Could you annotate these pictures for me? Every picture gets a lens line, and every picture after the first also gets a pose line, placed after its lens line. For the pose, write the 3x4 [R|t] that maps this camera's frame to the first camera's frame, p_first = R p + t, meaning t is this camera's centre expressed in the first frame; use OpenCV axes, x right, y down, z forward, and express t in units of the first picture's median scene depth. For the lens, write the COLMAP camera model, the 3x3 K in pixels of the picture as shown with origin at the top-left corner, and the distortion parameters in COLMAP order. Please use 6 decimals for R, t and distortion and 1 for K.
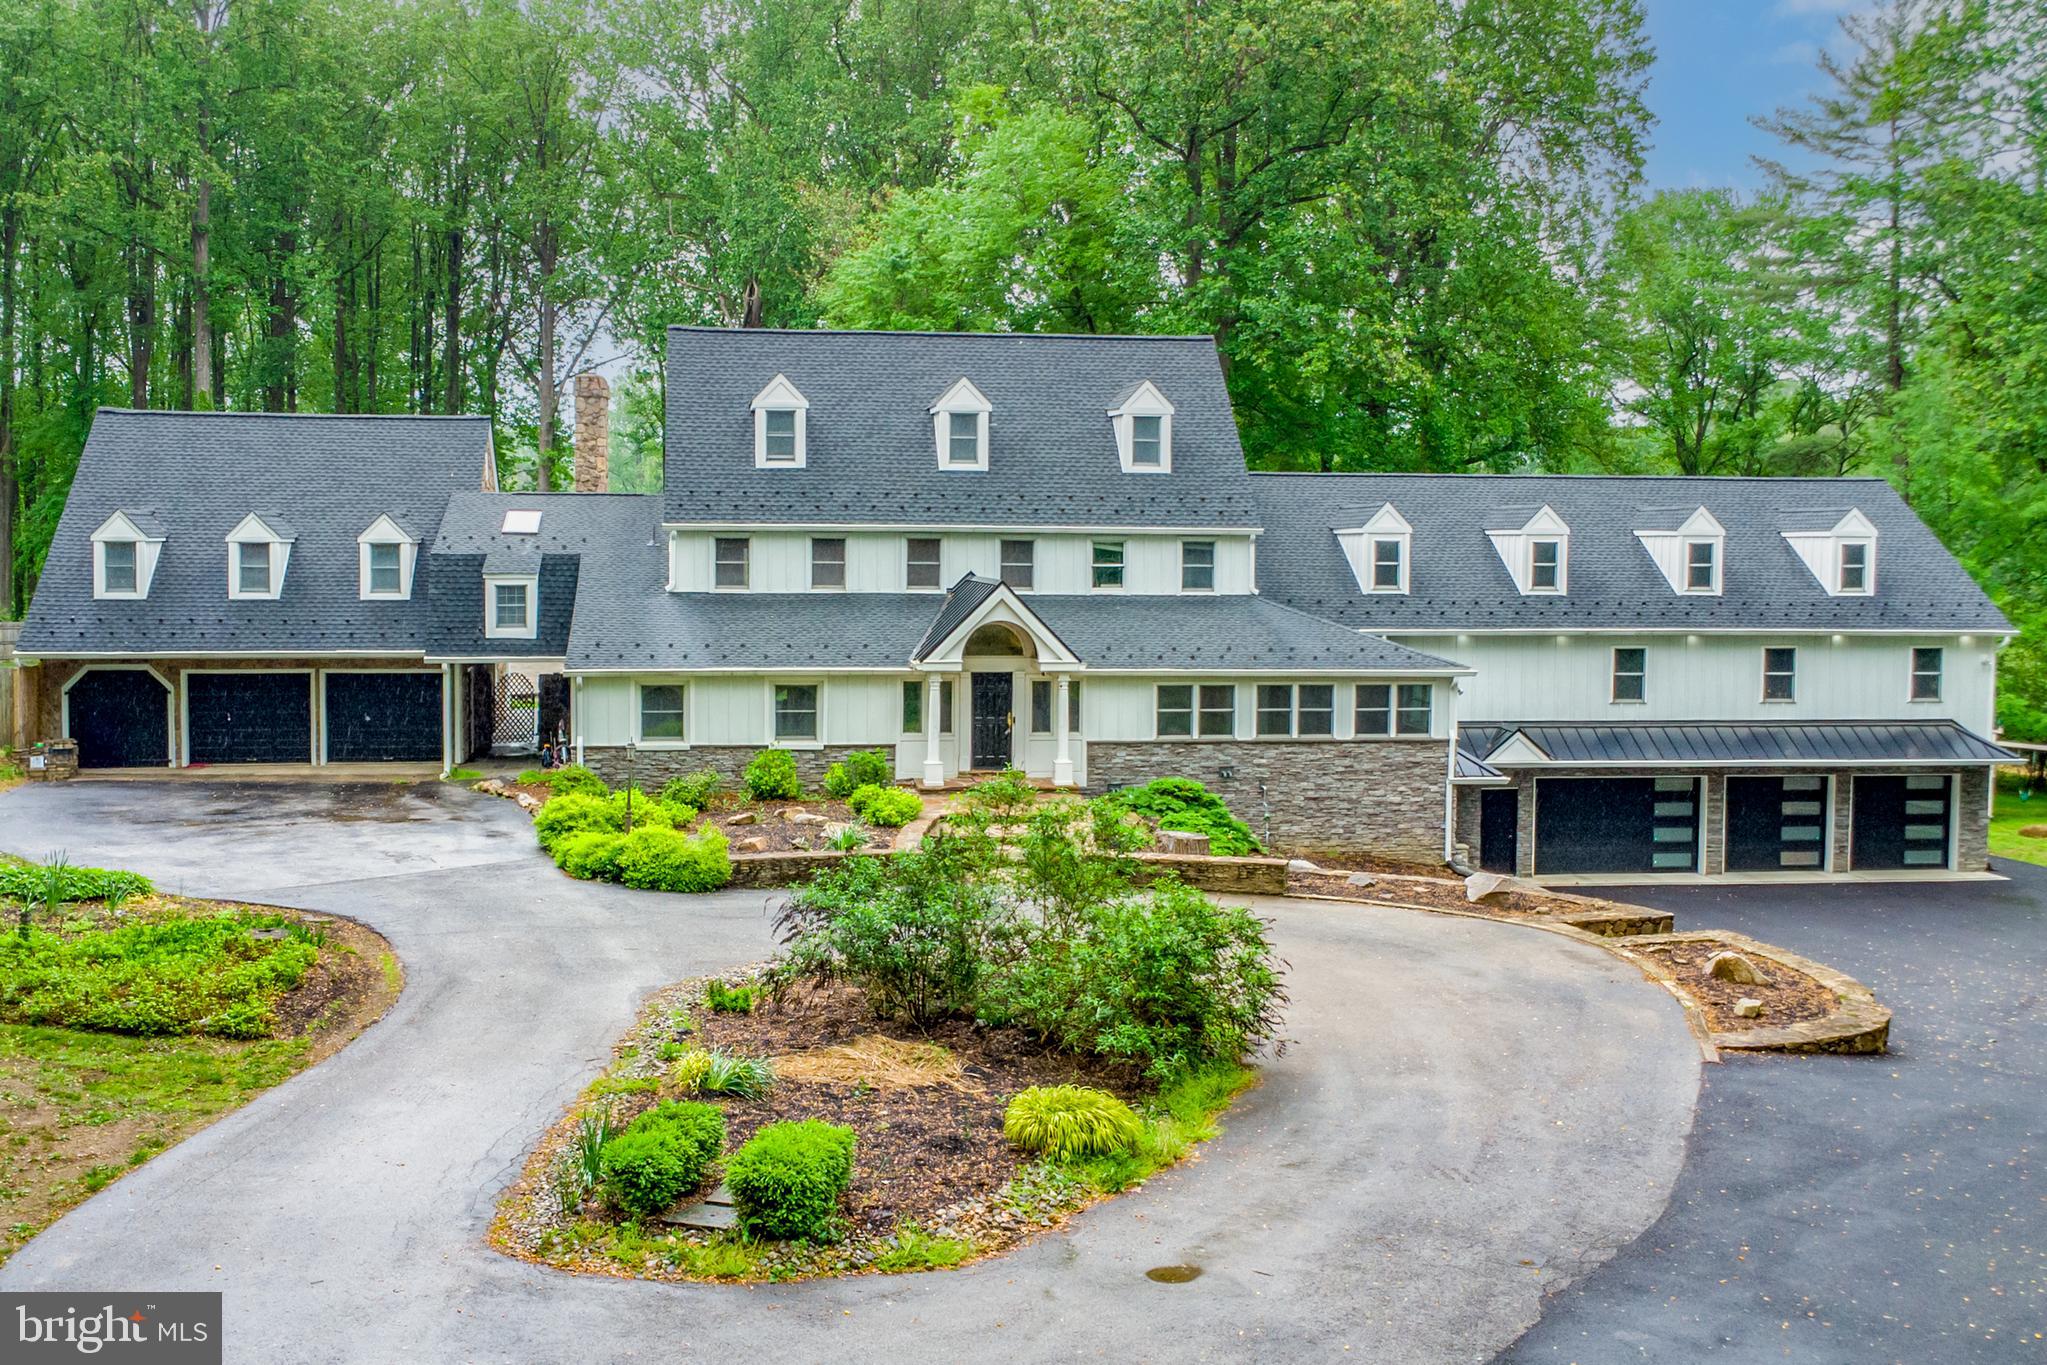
lens RADIAL K [[1904.0, 0, 1016.5], [0, 1904.0, 678.2], [0, 0, 1]] dist [0.012778, 0.010793]
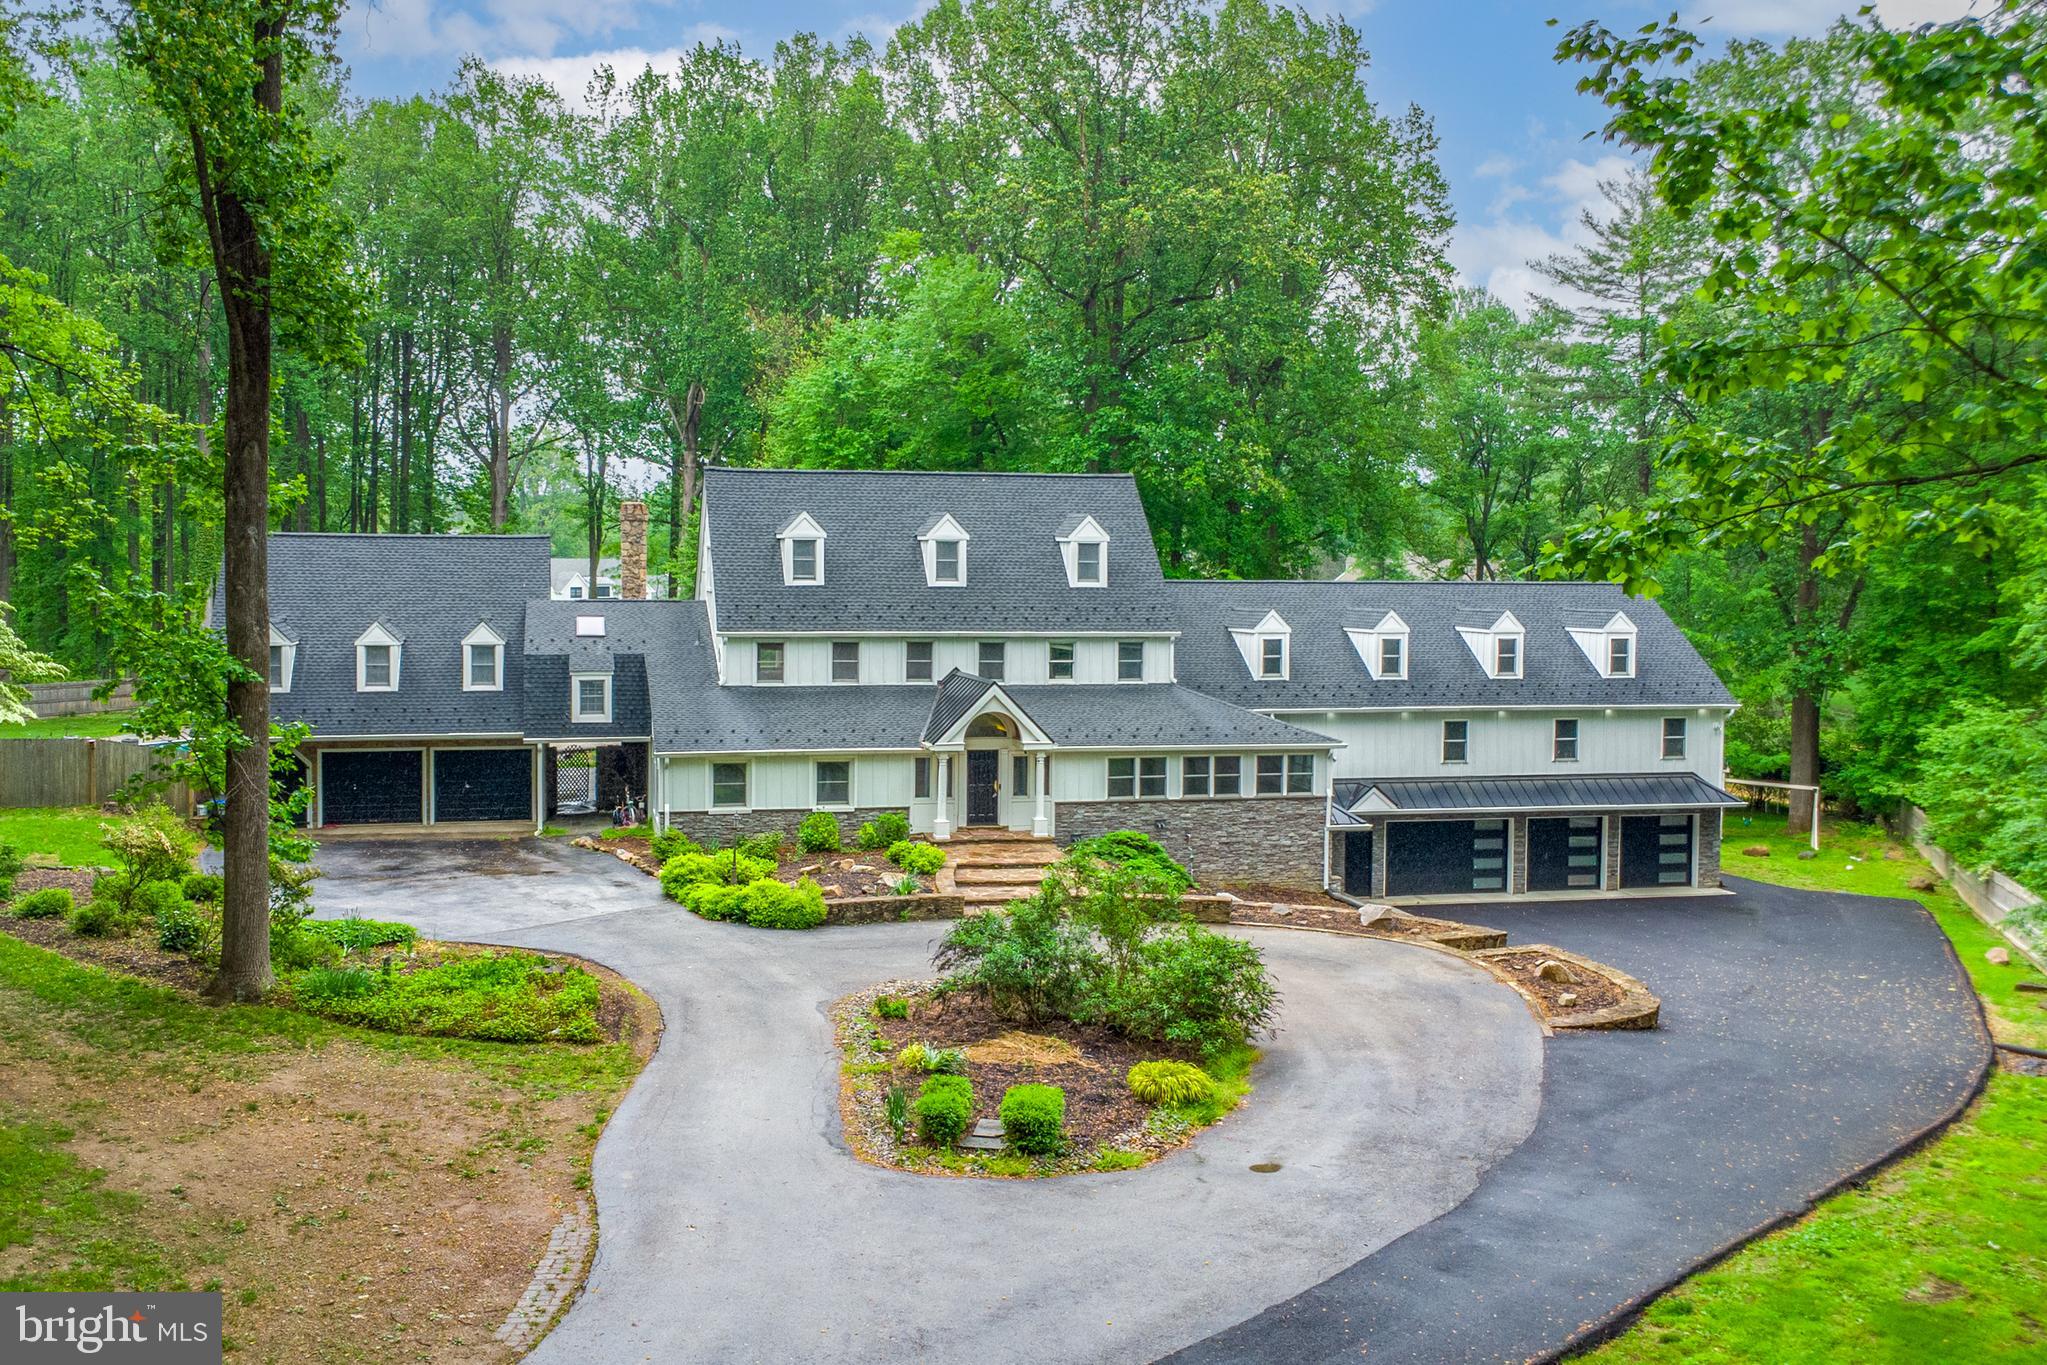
lens RADIAL K [[1779.0, 0, 1007.8], [0, 1779.0, 689.4], [0, 0, 1]] dist [-0.013322, 0.102417]
pose [[0.995835, -0.005315, 0.091022, -0.103245], [0.005602, 0.999980, -0.002889, -0.039636], [-0.091005, 0.003387, 0.995845, -0.200206]]
